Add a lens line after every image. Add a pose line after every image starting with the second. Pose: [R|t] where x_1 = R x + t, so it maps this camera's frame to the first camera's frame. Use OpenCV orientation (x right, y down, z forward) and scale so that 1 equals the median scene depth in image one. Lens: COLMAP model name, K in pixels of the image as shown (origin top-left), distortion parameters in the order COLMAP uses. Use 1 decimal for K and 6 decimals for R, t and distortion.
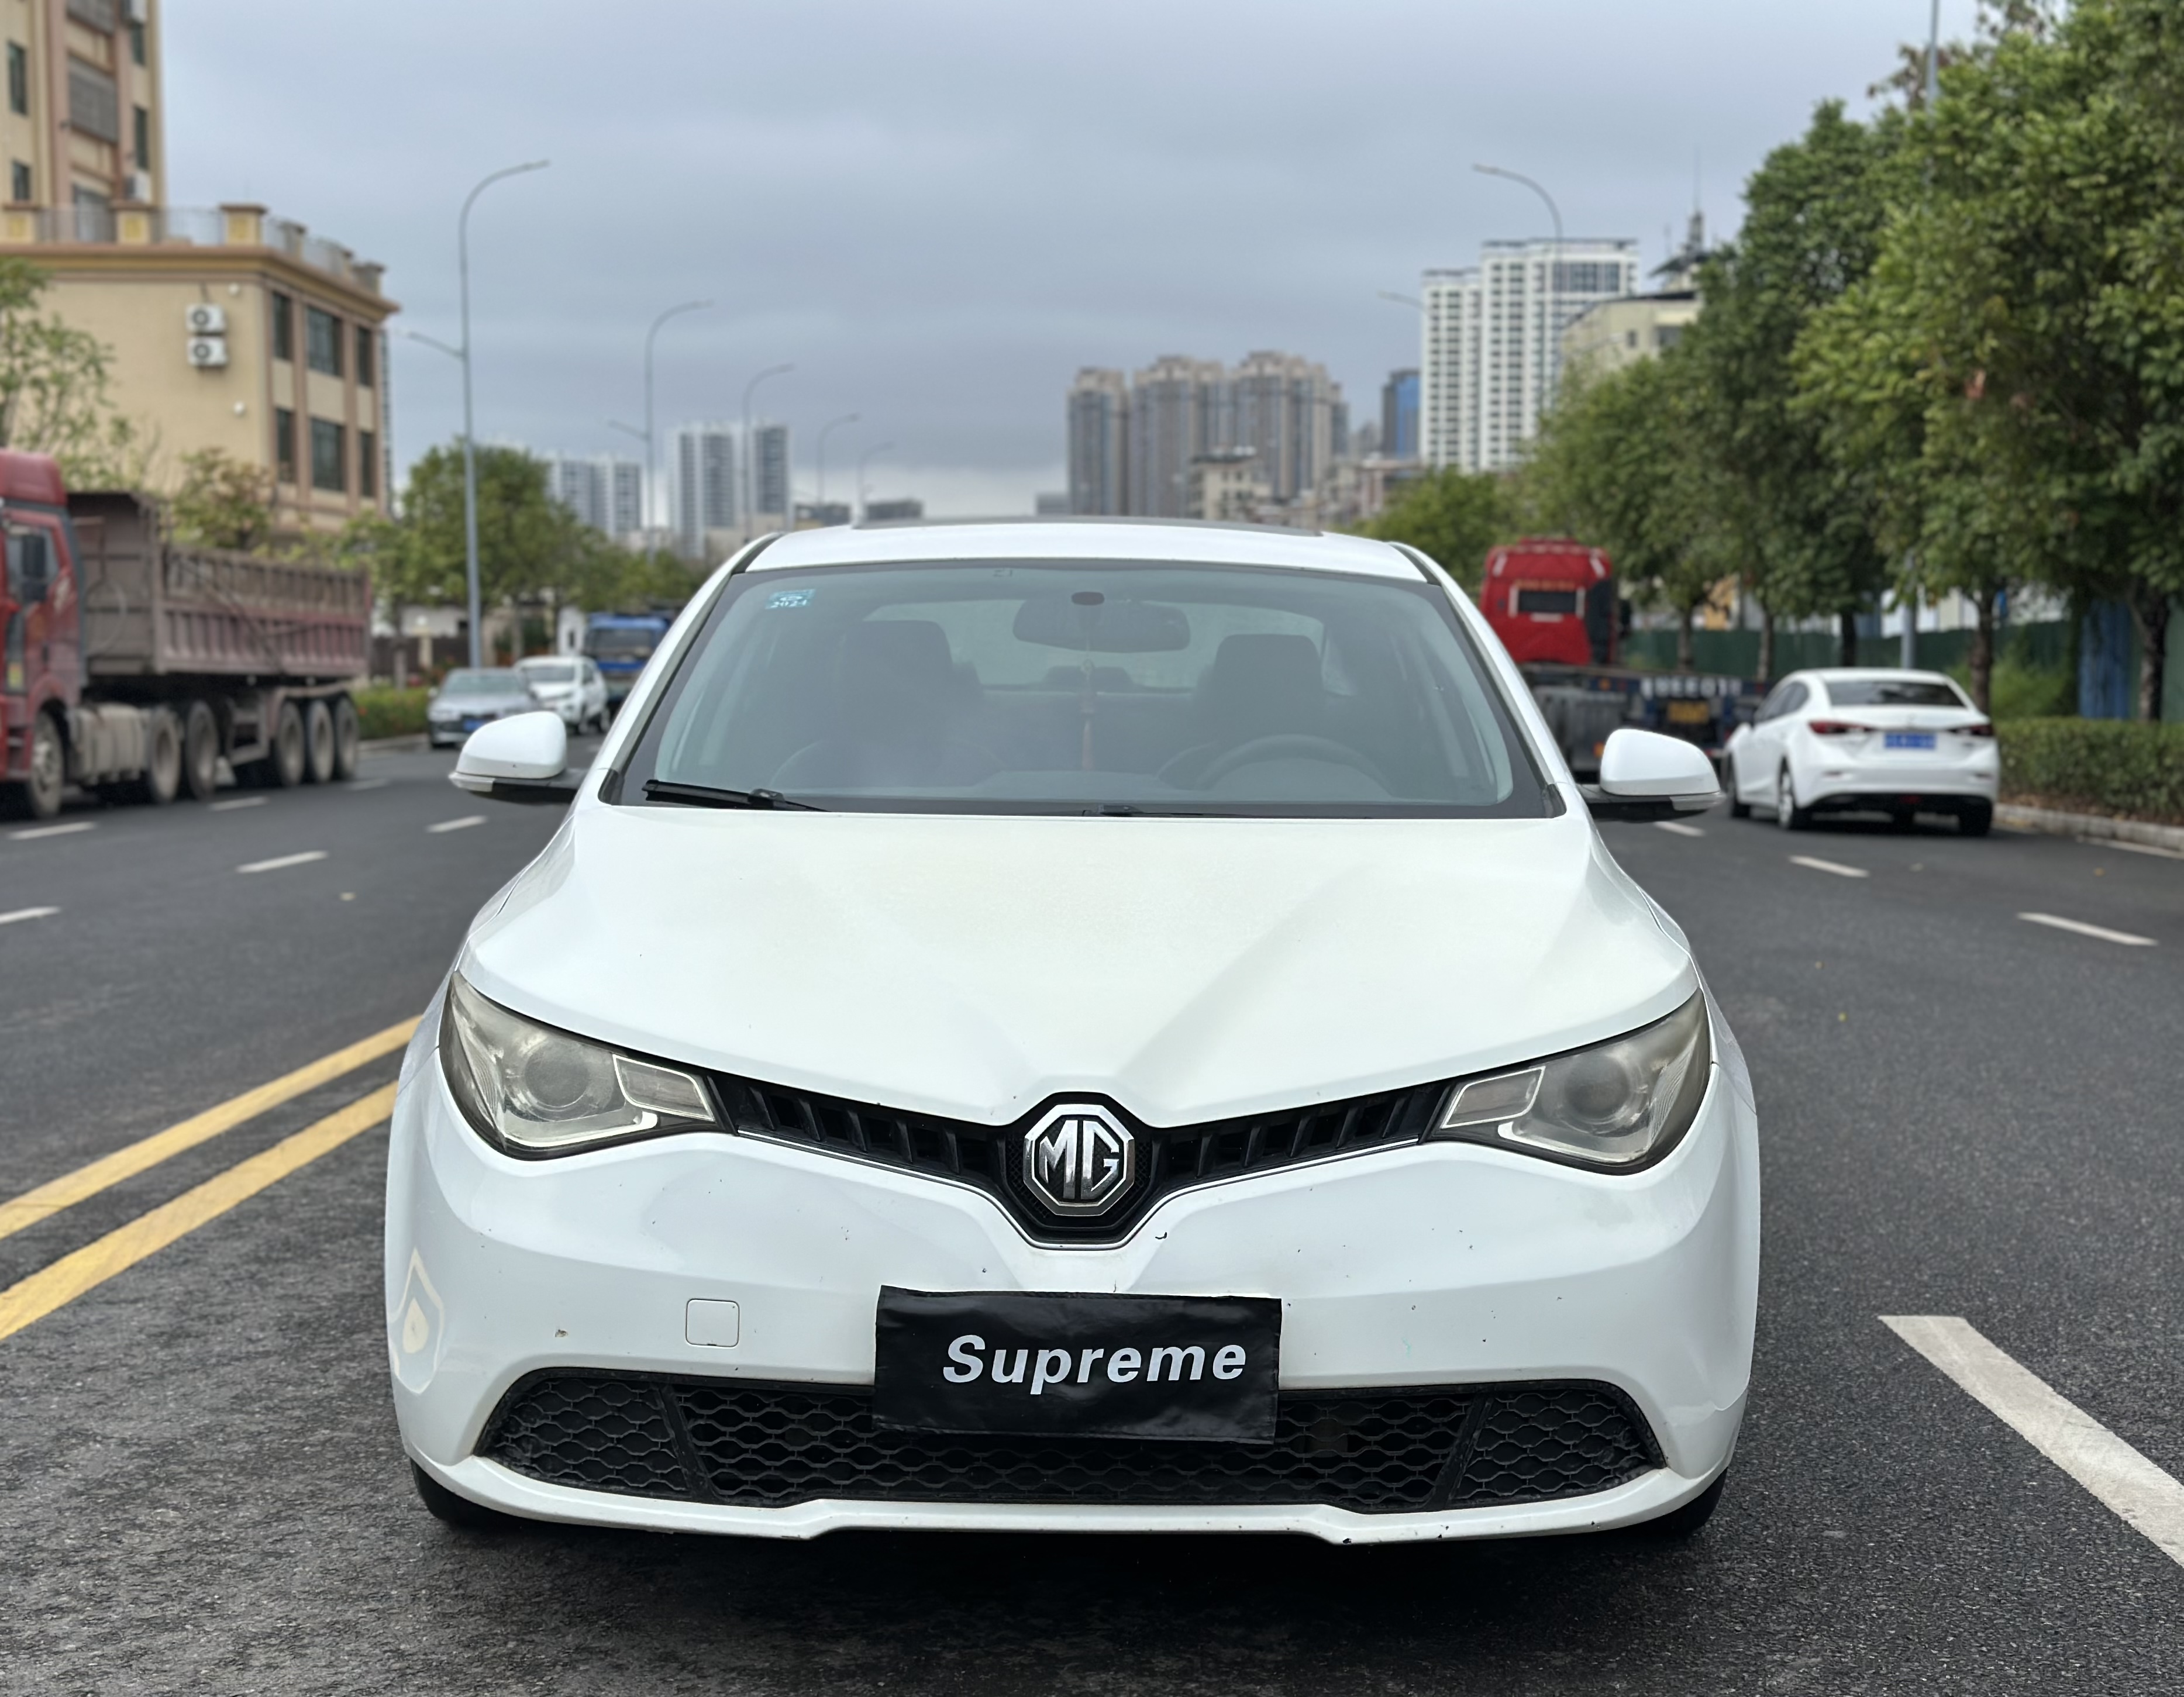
lens RADIAL K [[3202.4, 0, 1092.0], [0, 3202.4, 848.5], [0, 0, 1]] dist [0.081979, 0.036950]
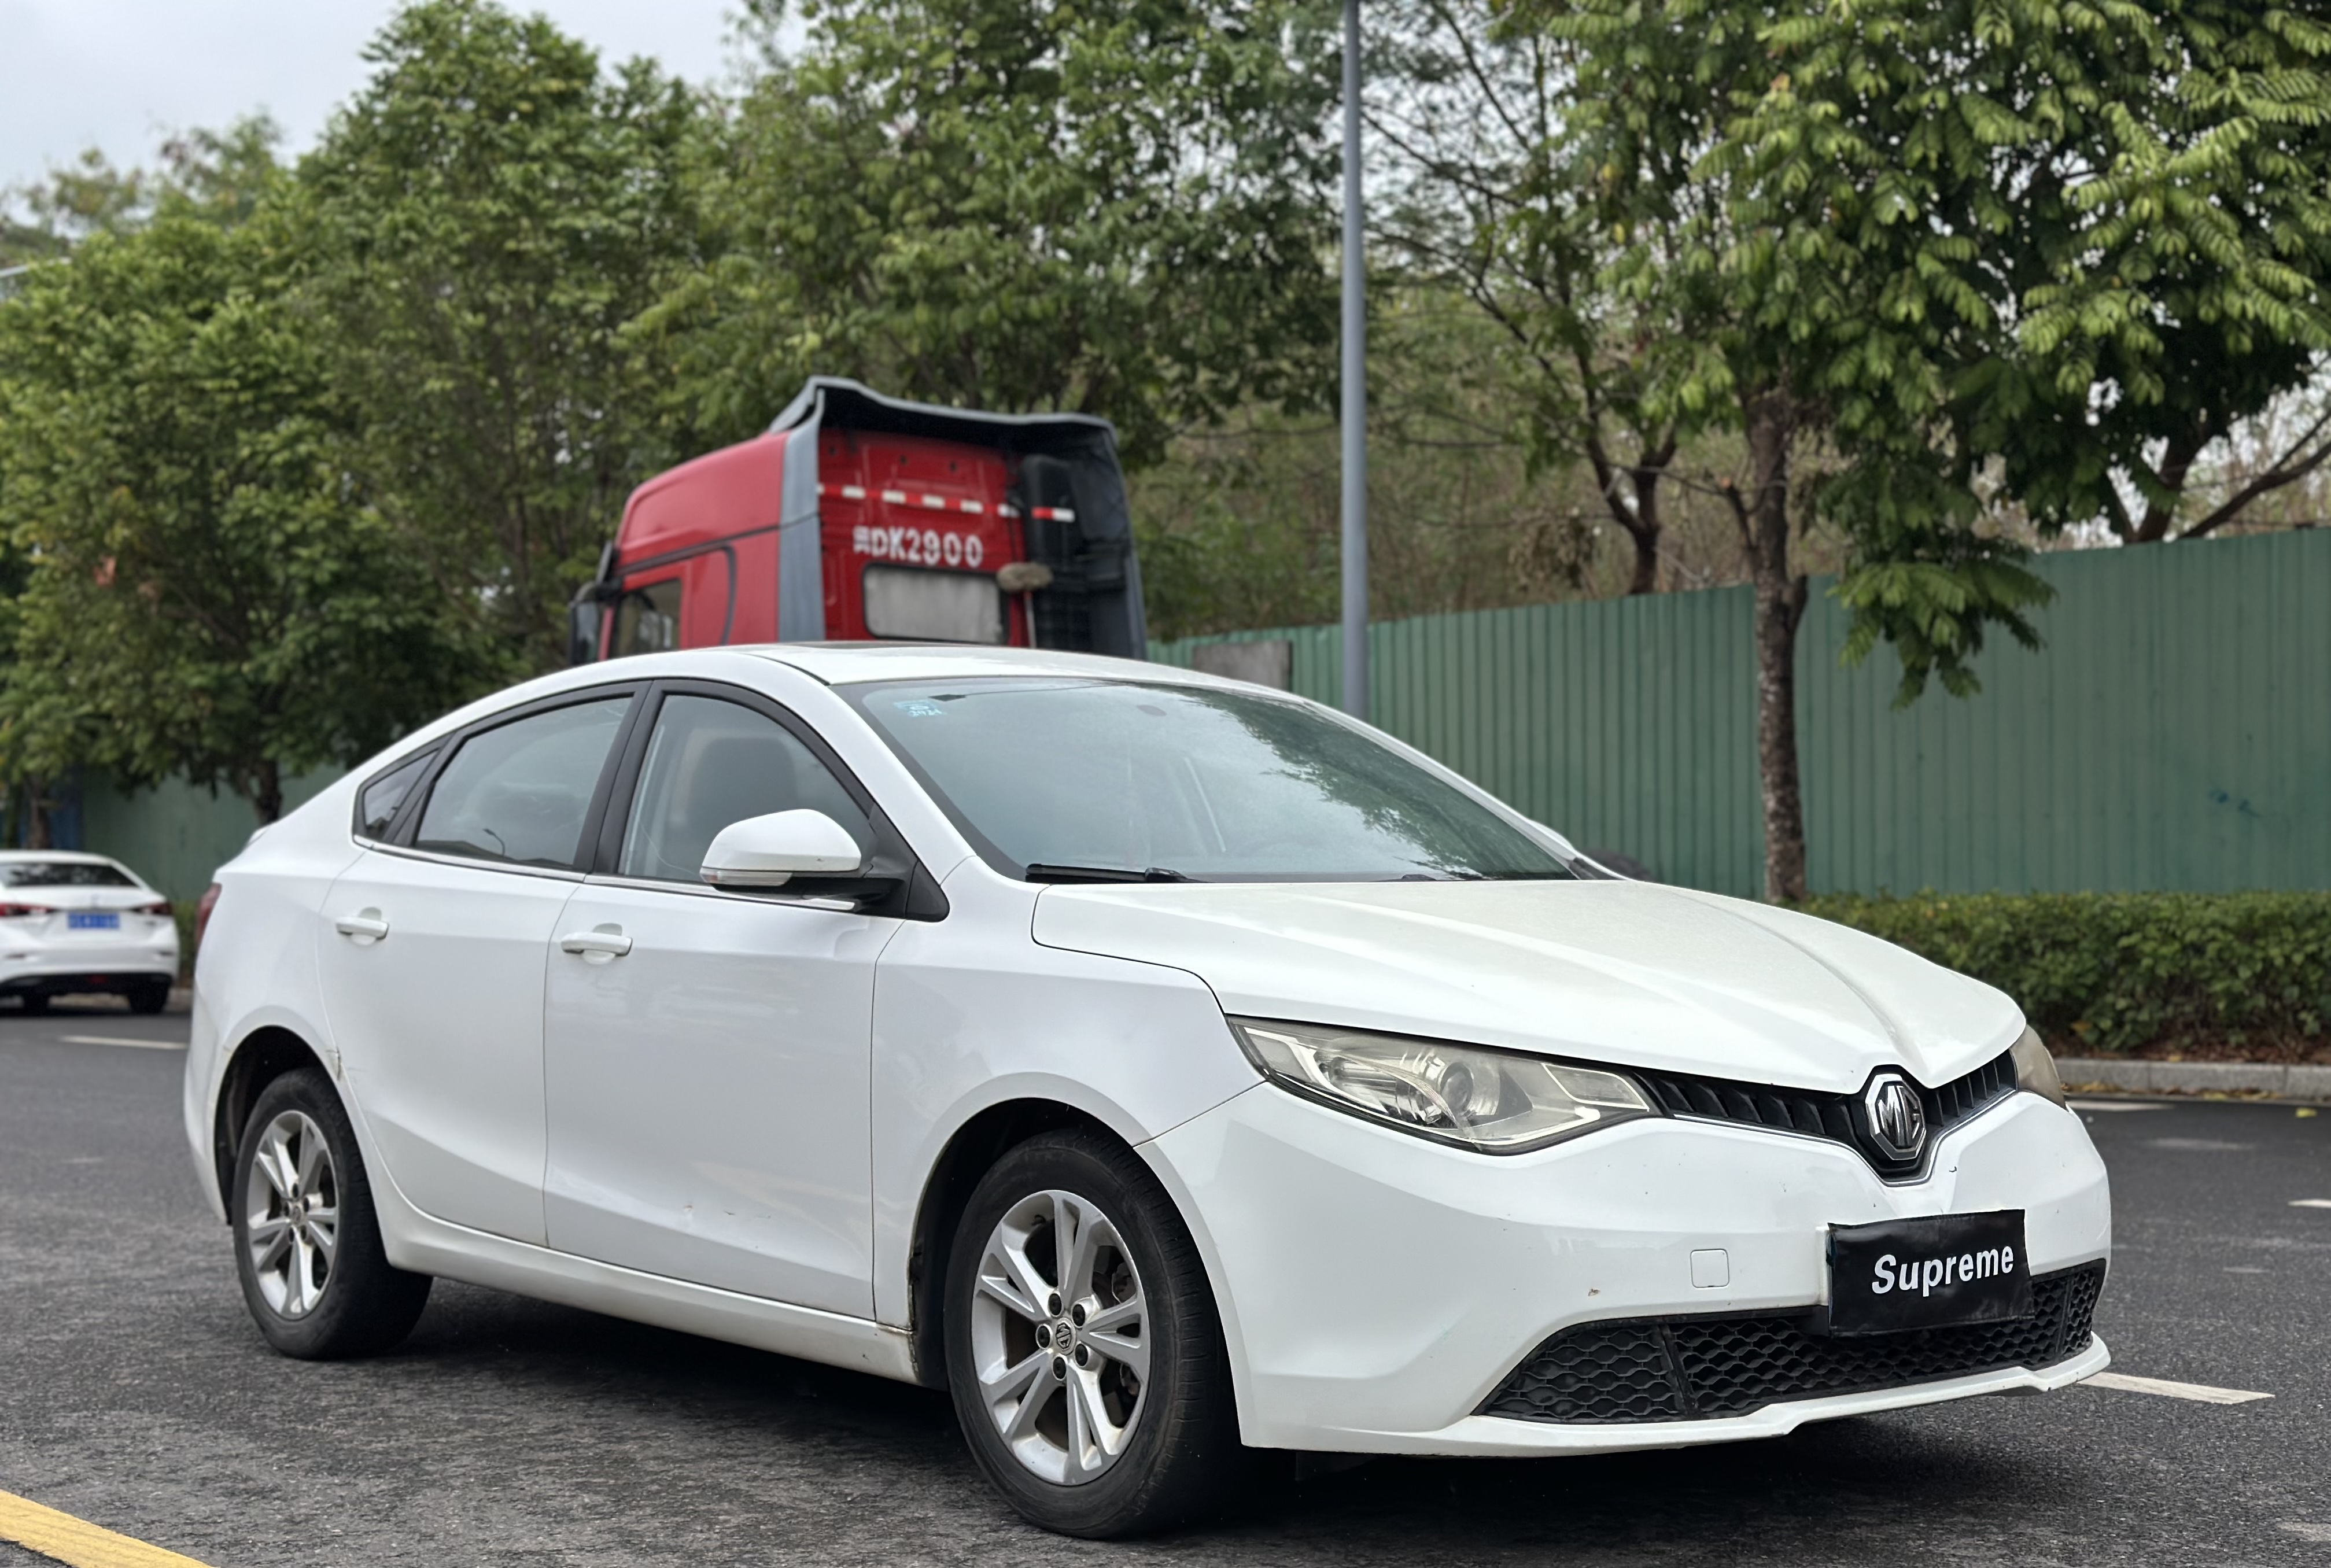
lens RADIAL K [[3104.1, 0, 1167.7], [0, 3104.1, 920.3], [0, 0, 1]] dist [0.321150, -1.065483]
pose [[0.774975, -0.024548, 0.631515, -0.997306], [0.048609, 0.998601, -0.020834, 0.029045], [-0.630119, 0.046843, 0.775084, 0.189278]]
